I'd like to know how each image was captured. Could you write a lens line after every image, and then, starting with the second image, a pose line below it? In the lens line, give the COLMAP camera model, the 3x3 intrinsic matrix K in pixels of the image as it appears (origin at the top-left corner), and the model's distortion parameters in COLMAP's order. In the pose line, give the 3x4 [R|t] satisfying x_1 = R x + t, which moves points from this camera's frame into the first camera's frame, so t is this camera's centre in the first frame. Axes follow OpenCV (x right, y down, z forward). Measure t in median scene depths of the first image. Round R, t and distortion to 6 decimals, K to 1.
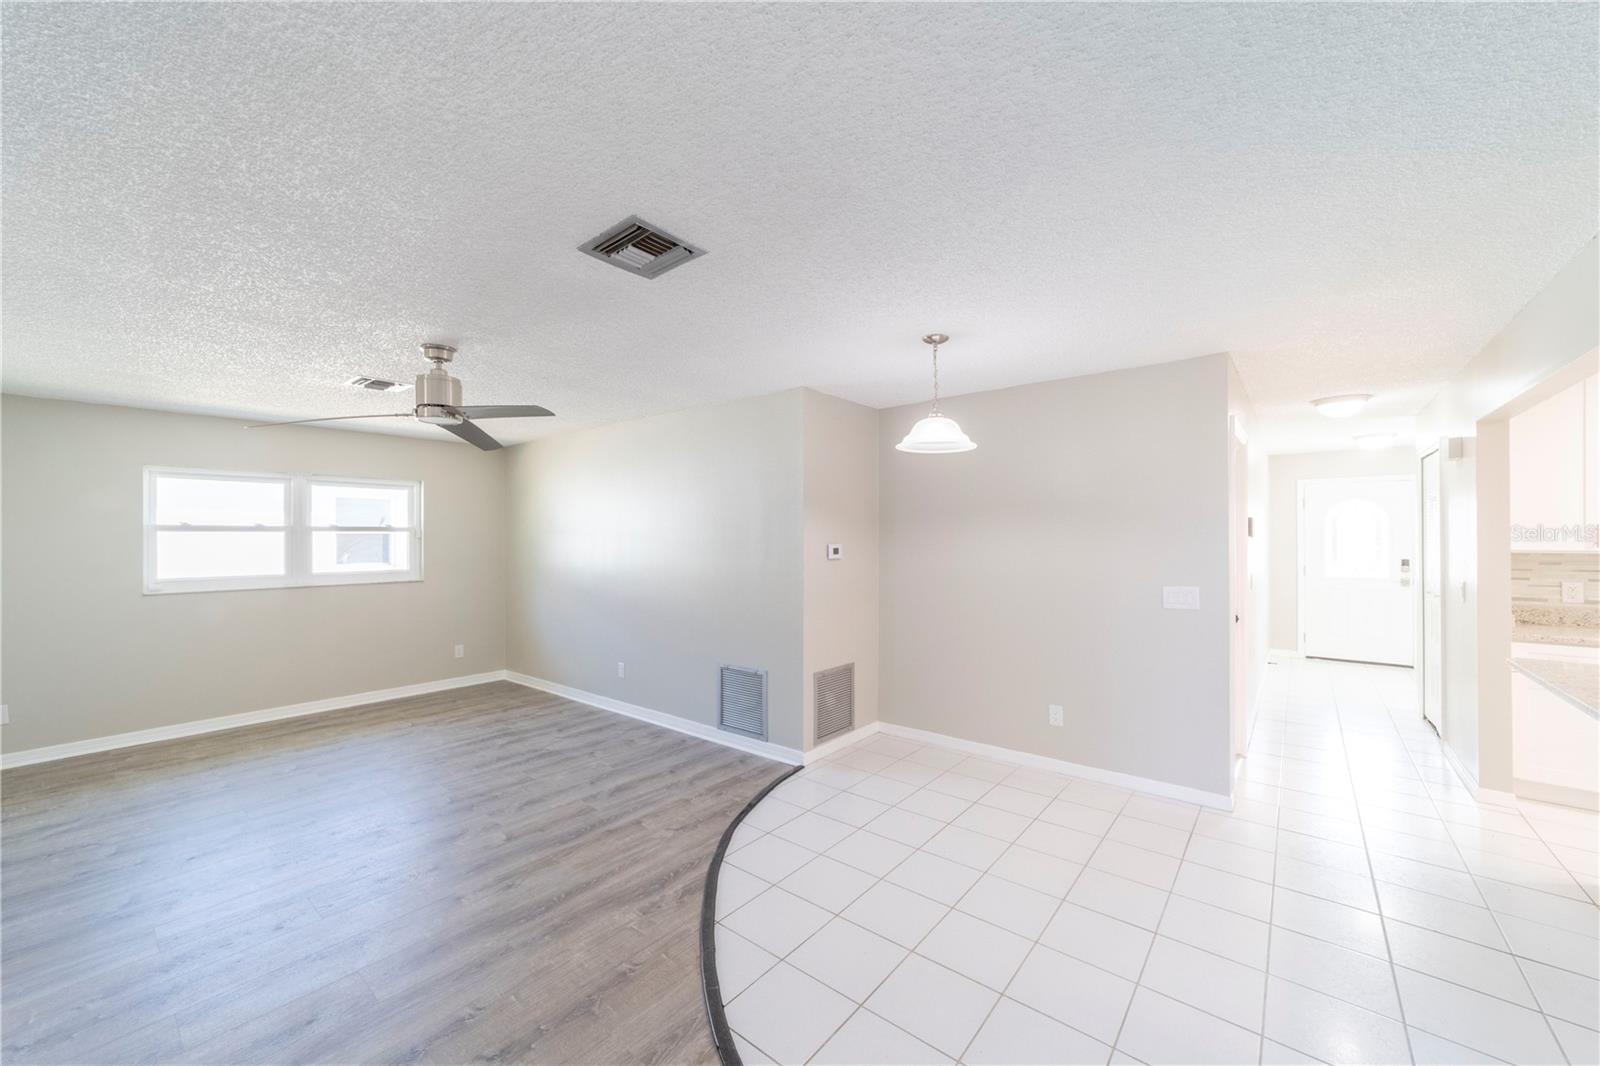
lens RADIAL K [[614.8, 0, 796.7], [0, 614.8, 538.4], [0, 0, 1]] dist [-0.014490, 0.005536]
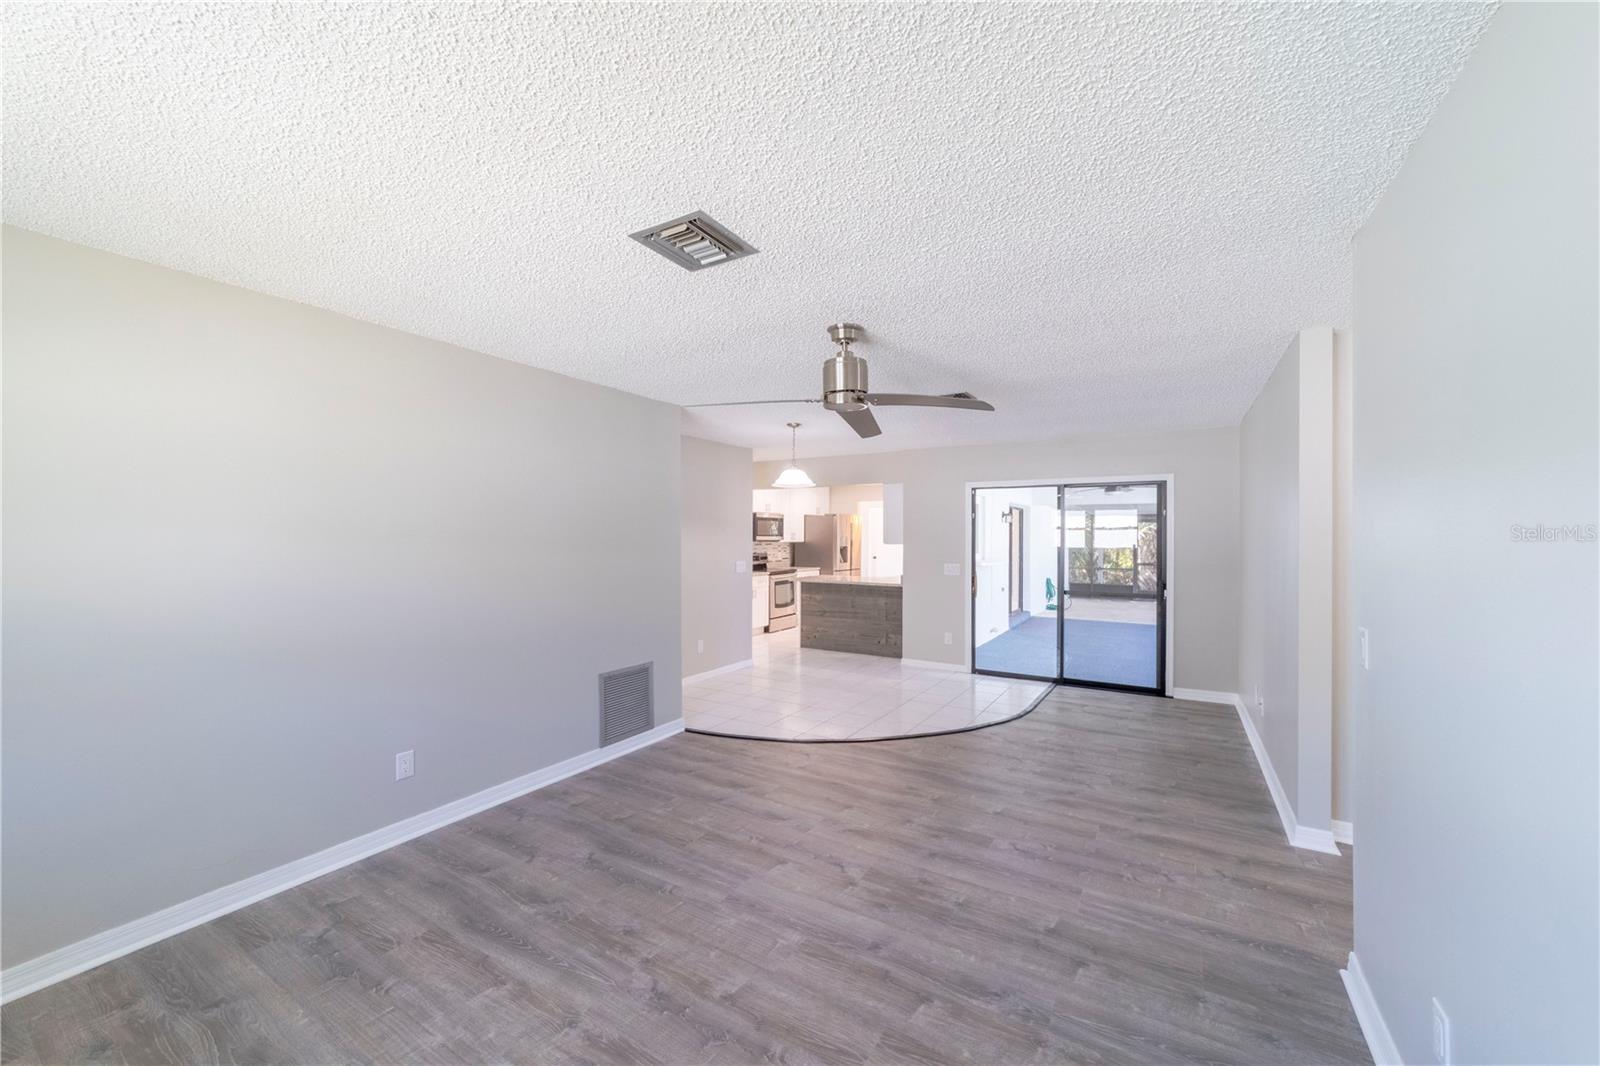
lens RADIAL K [[614.8, 0, 797.6], [0, 614.8, 534.9], [0, 0, 1]] dist [-0.014490, 0.005536]
pose [[-0.139849, 0.007863, 0.990142, -1.056761], [-0.001777, 0.999965, -0.008193, 0.007511], [-0.990171, -0.002905, -0.139830, 0.847535]]
